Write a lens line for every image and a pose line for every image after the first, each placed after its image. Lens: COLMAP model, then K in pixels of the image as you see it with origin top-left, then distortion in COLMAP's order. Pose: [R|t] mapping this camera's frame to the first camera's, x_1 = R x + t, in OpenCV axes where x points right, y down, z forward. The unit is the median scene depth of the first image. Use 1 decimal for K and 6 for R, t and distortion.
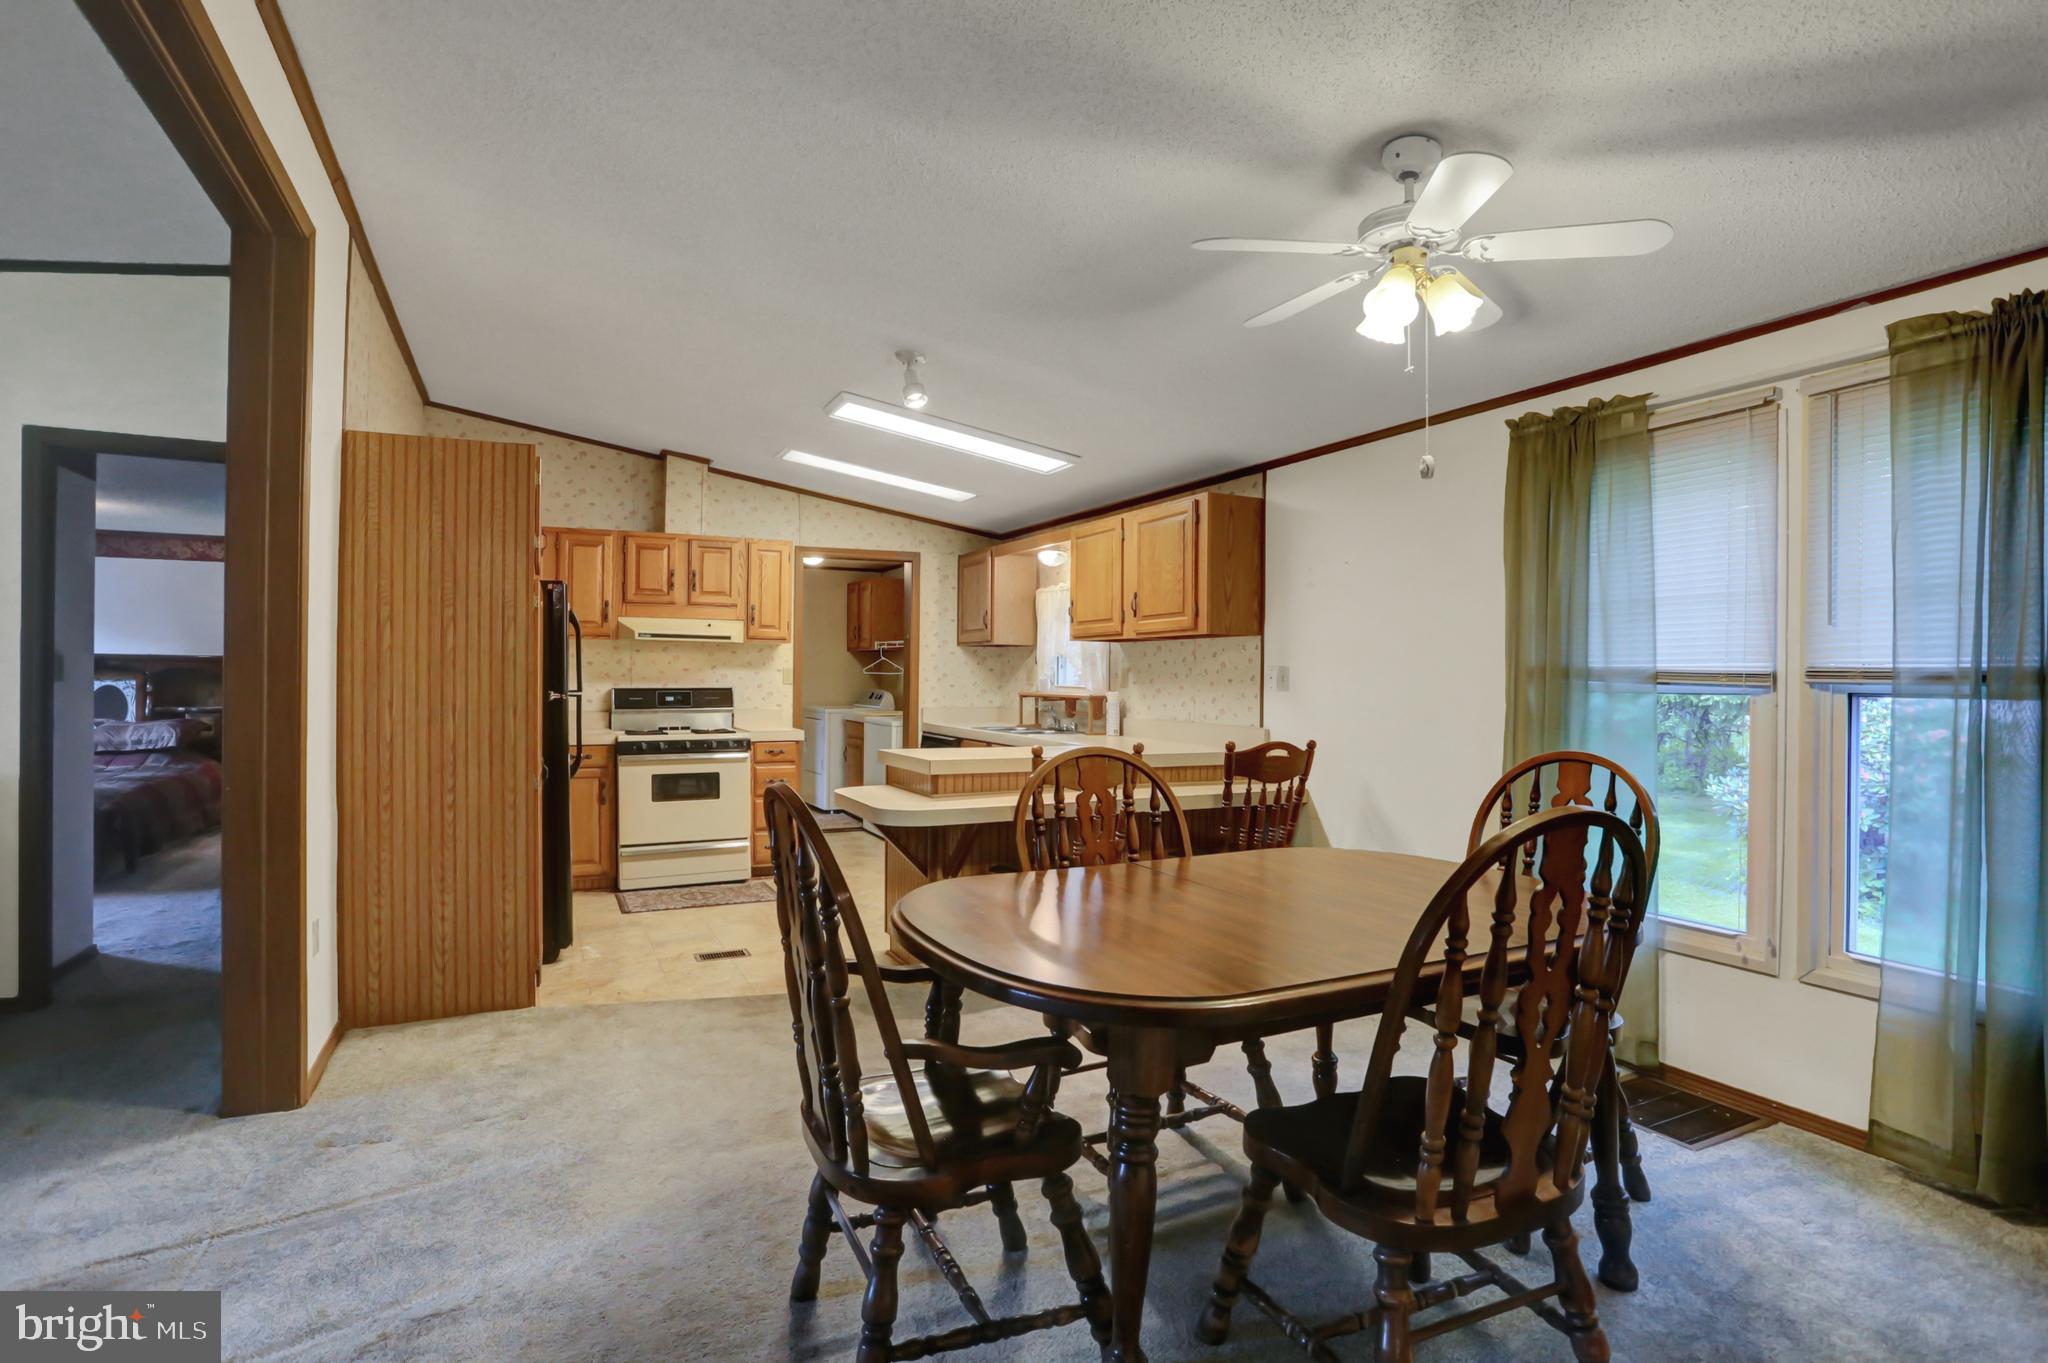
lens RADIAL K [[1023.1, 0, 1017.1], [0, 1023.1, 685.9], [0, 0, 1]] dist [-0.058080, 0.022391]
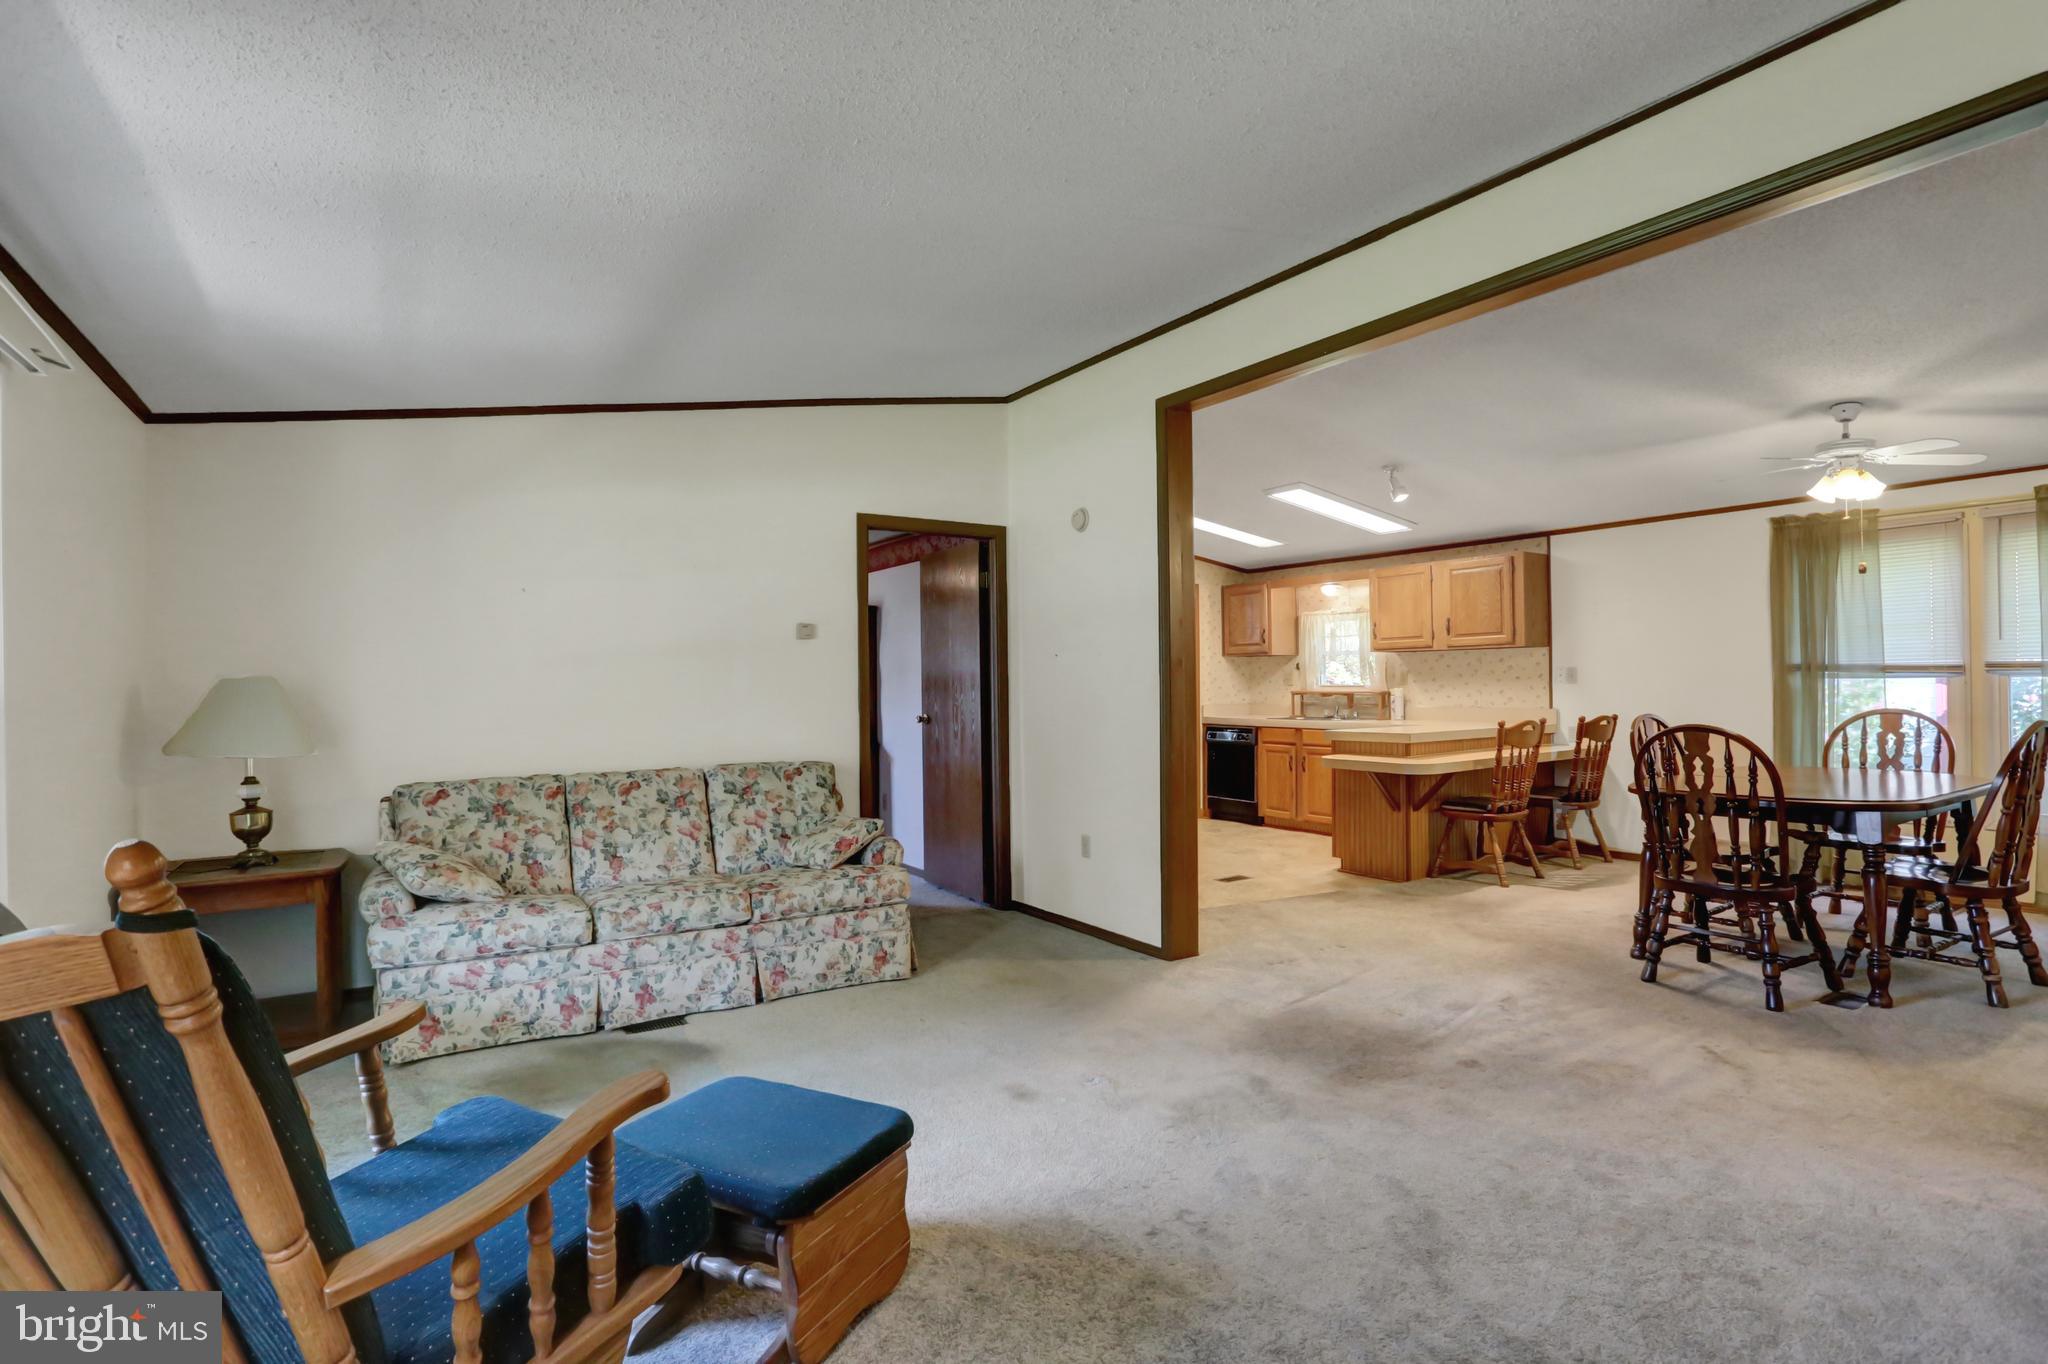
lens RADIAL K [[1023.1, 0, 1023.4], [0, 1023.1, 685.3], [0, 0, 1]] dist [-0.058080, 0.022391]
pose [[0.990193, -0.021848, 0.137991, -0.650396], [0.022757, 0.999728, -0.005015, -0.003132], [-0.137844, 0.008106, 0.990421, -0.312168]]
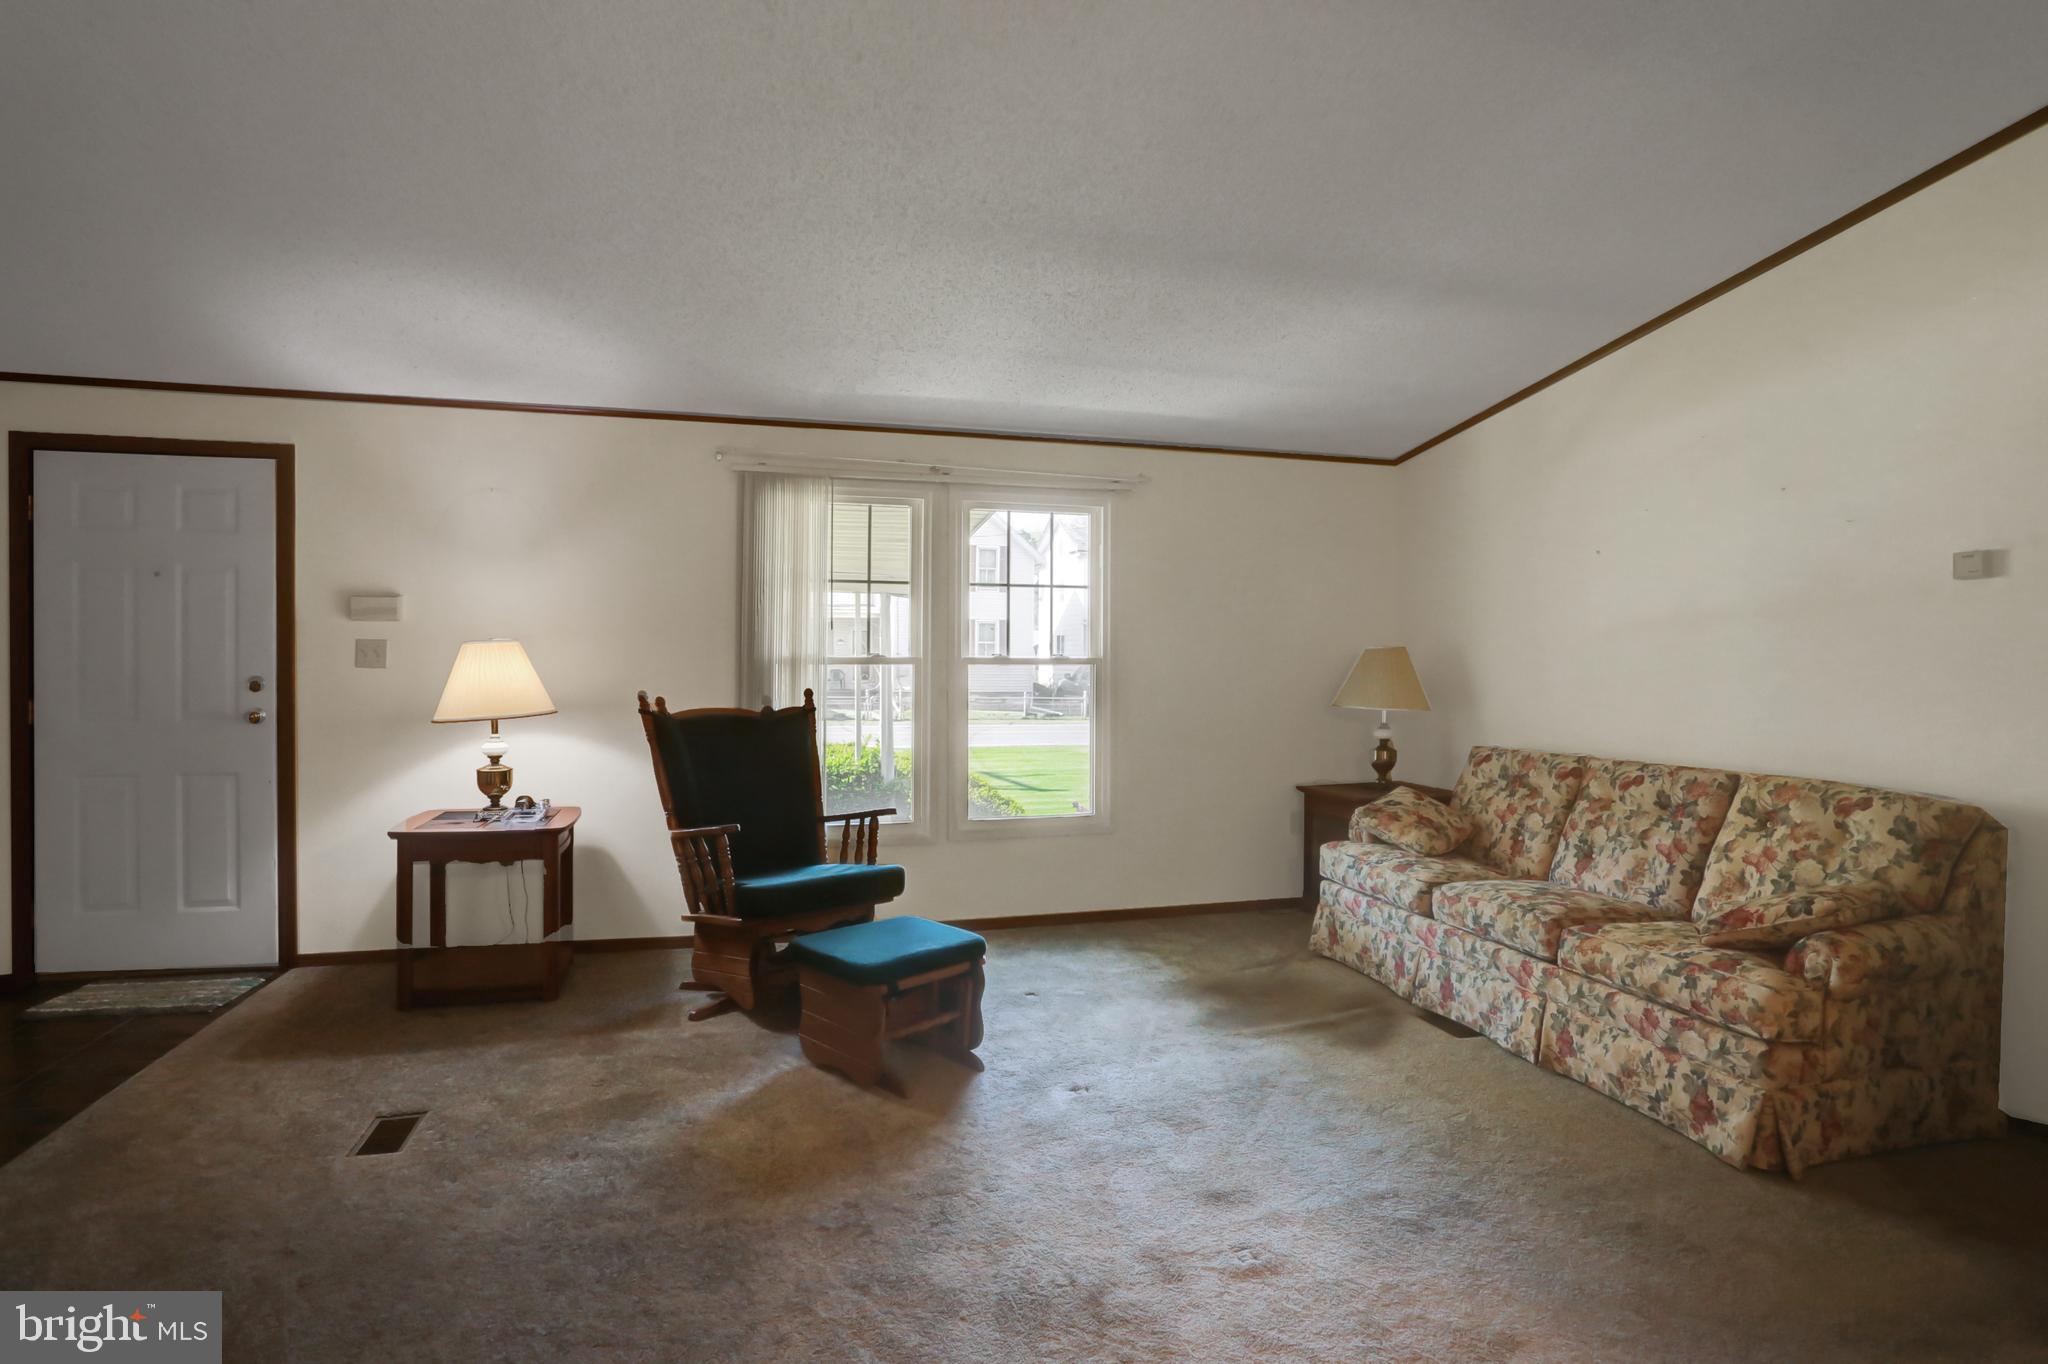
lens RADIAL K [[1023.1, 0, 1003.3], [0, 1023.1, 660.9], [0, 0, 1]] dist [-0.058080, 0.022391]
pose [[-0.174836, -0.008309, -0.984563, -0.127264], [-0.015830, 0.999859, -0.005627, -0.001936], [0.984470, 0.014601, -0.174942, 0.244015]]
